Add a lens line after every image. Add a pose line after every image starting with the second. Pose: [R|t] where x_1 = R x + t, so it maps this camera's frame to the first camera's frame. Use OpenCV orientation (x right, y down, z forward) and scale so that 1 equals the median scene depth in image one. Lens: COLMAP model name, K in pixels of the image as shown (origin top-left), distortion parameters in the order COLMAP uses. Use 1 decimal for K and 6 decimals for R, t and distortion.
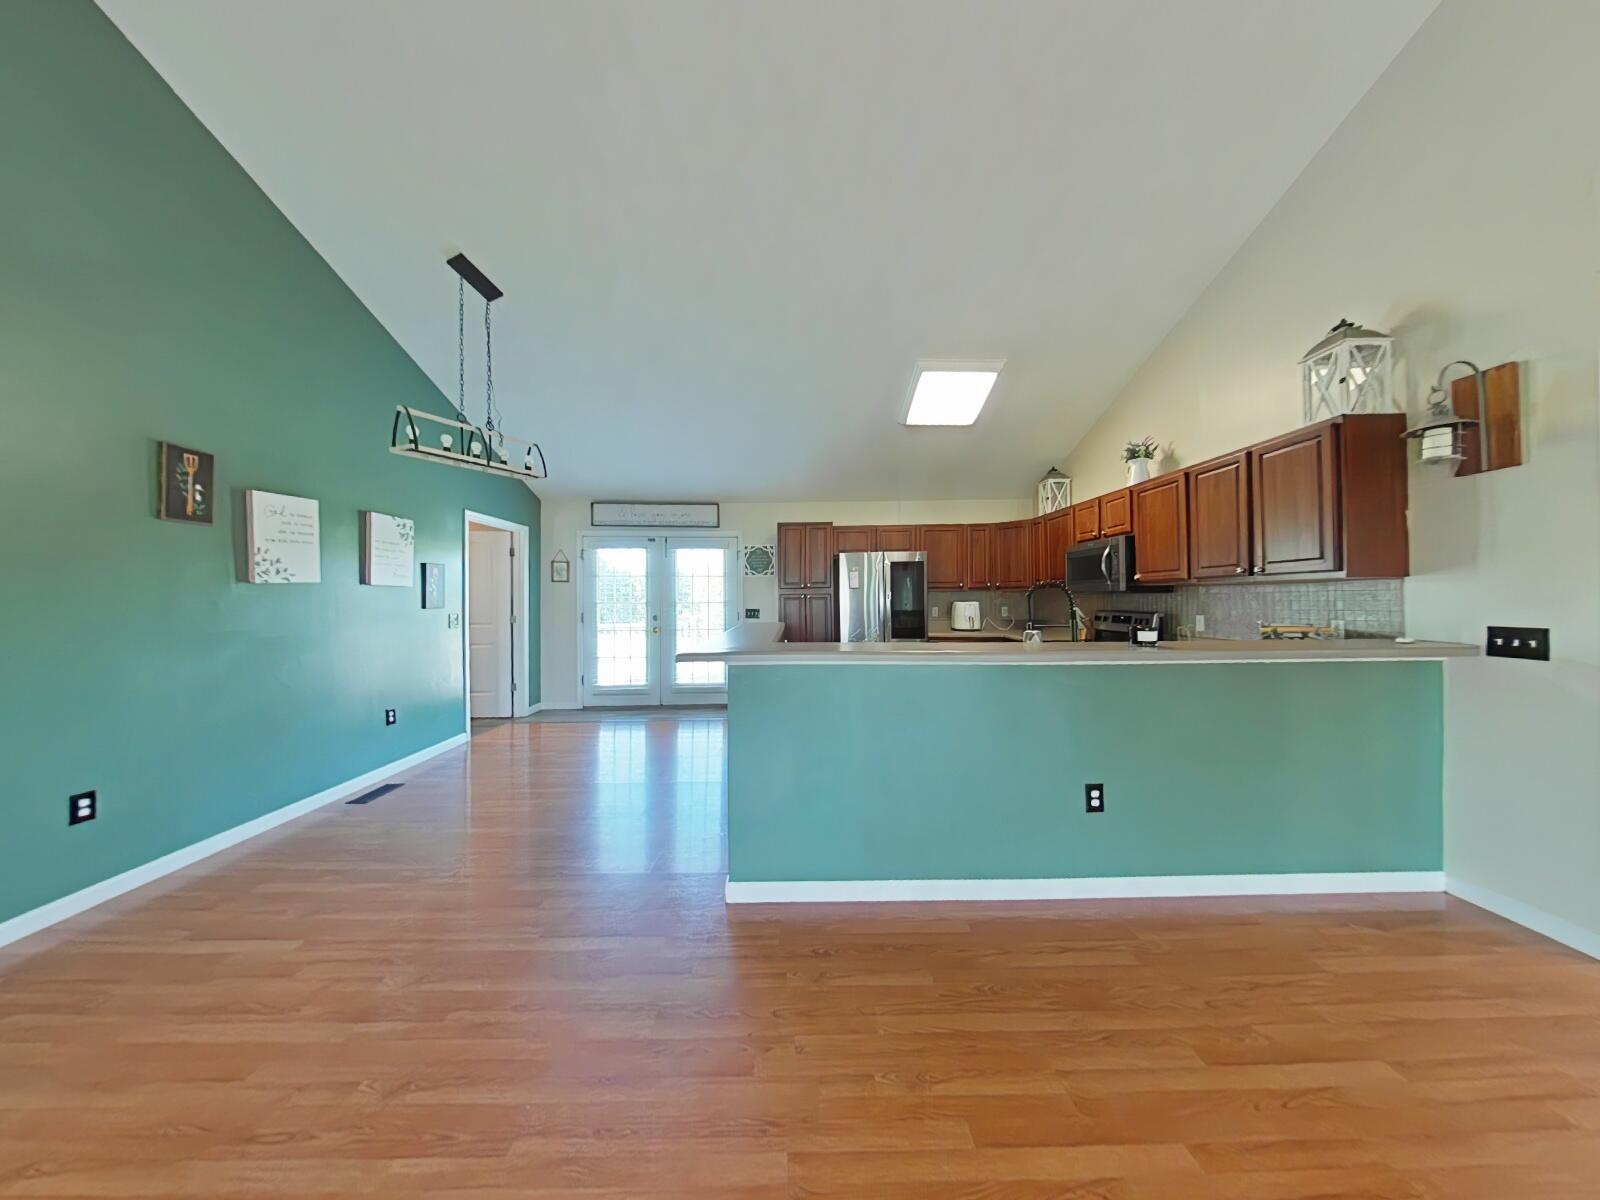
lens RADIAL K [[503.8, 0, 808.3], [0, 503.8, 600.7], [0, 0, 1]] dist [0.001165, -0.000182]
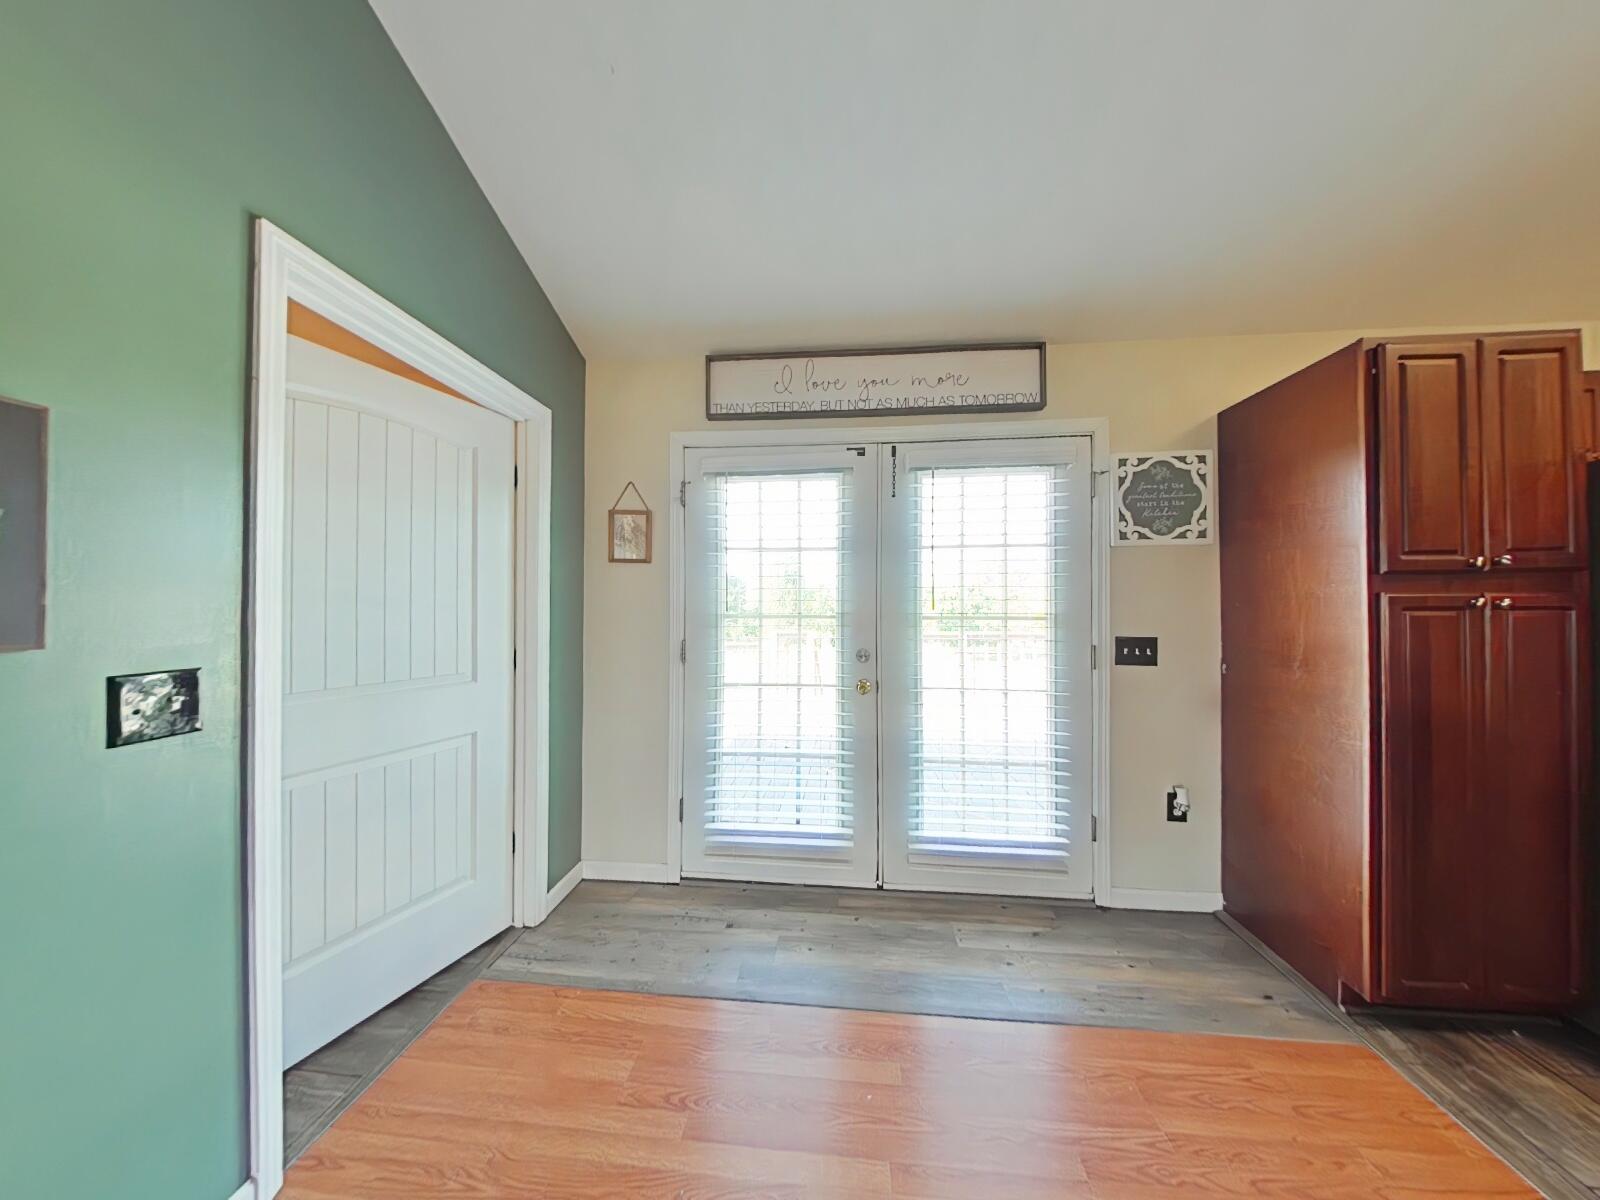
lens RADIAL K [[503.8, 0, 788.2], [0, 503.8, 603.0], [0, 0, 1]] dist [0.001165, -0.000182]
pose [[0.992648, 0.007511, -0.120800, -0.316769], [-0.008984, 0.999892, -0.011654, 0.000259], [0.120700, 0.012653, 0.992608, 0.616906]]
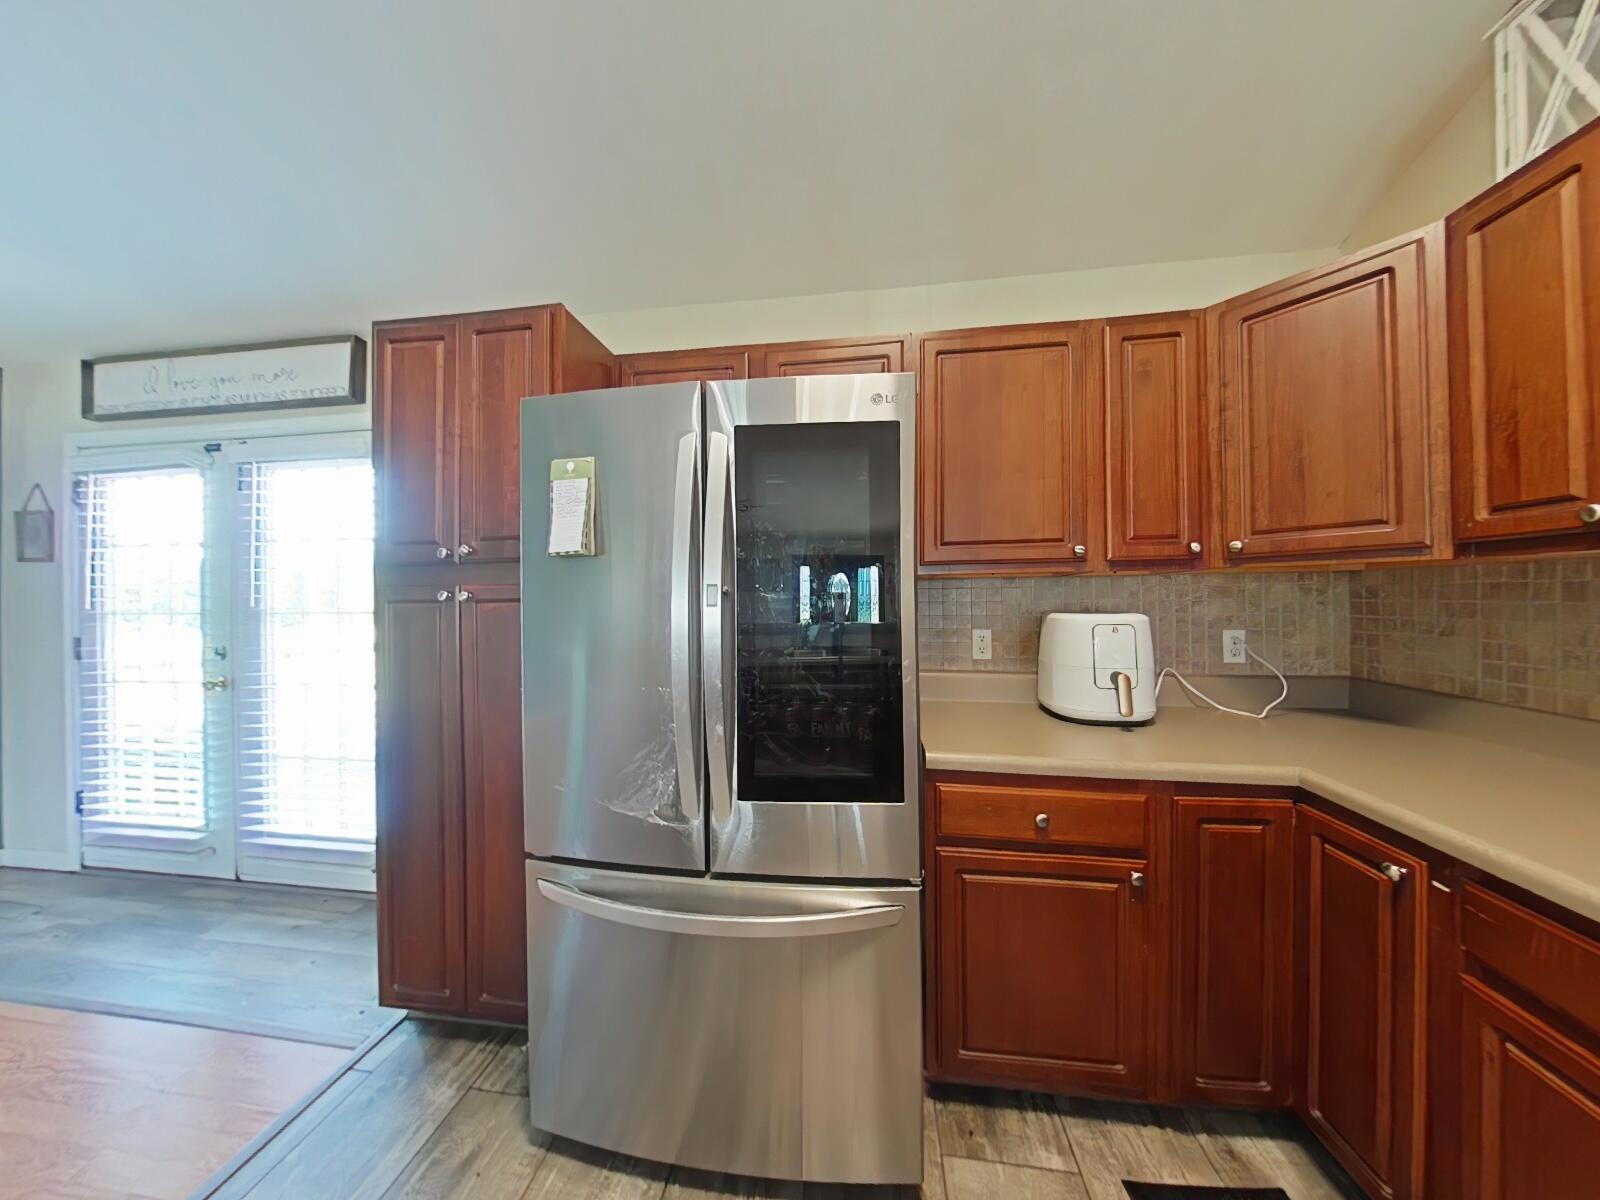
lens RADIAL K [[503.8, 0, 805.4], [0, 503.8, 600.2], [0, 0, 1]] dist [0.001165, -0.000182]
pose [[0.985894, 0.001089, -0.167370, 0.201325], [-0.001354, 0.999998, -0.001468, -0.003763], [0.167368, 0.001674, 0.985893, 0.696813]]
